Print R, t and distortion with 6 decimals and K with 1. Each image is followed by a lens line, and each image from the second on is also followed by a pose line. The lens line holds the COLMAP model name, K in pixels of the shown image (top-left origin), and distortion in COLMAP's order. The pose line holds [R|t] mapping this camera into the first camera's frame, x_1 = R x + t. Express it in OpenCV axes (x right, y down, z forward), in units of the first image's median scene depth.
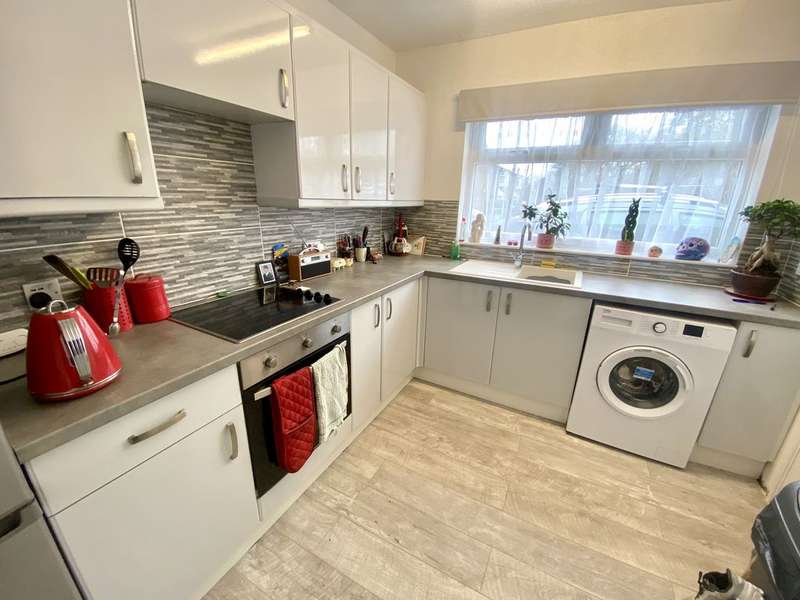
lens RADIAL K [[326.8, 0, 398.4], [0, 326.8, 300.2], [0, 0, 1]] dist [0.031410, -0.023981]
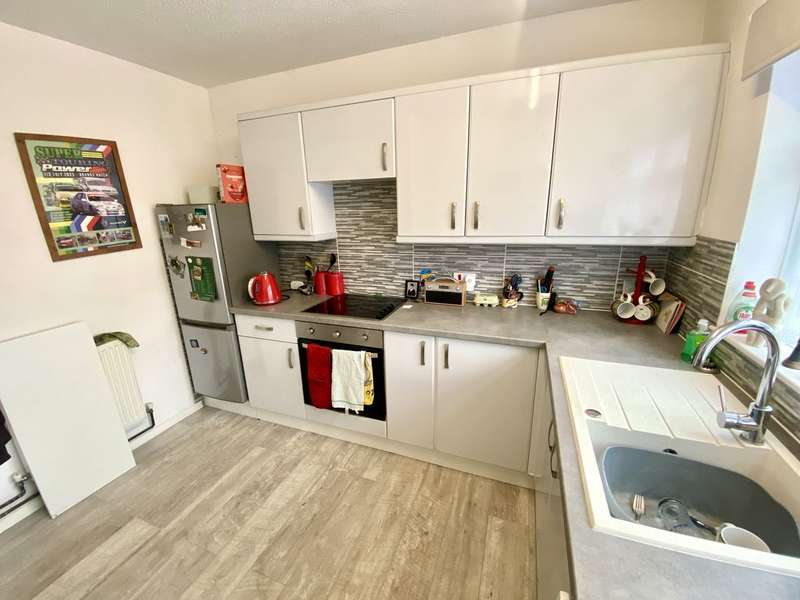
lens RADIAL K [[326.8, 0, 398.4], [0, 326.8, 300.2], [0, 0, 1]] dist [0.031410, -0.023981]
pose [[0.124168, 0.231079, -0.964979, 0.960167], [-0.272955, 0.942941, 0.190679, -0.311056], [0.953980, 0.239719, 0.180157, 0.825317]]
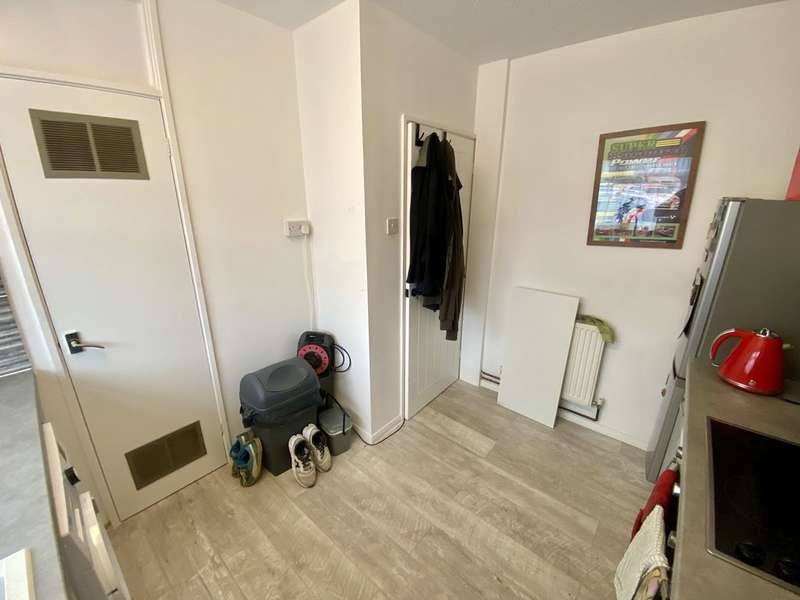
lens RADIAL K [[326.8, 0, 398.4], [0, 326.8, 300.2], [0, 0, 1]] dist [0.031410, -0.023981]
pose [[-0.975504, -0.101467, 0.195184, 0.167400], [0.030301, 0.816835, 0.576076, -0.510493], [-0.217885, 0.567878, -0.793751, 1.230512]]
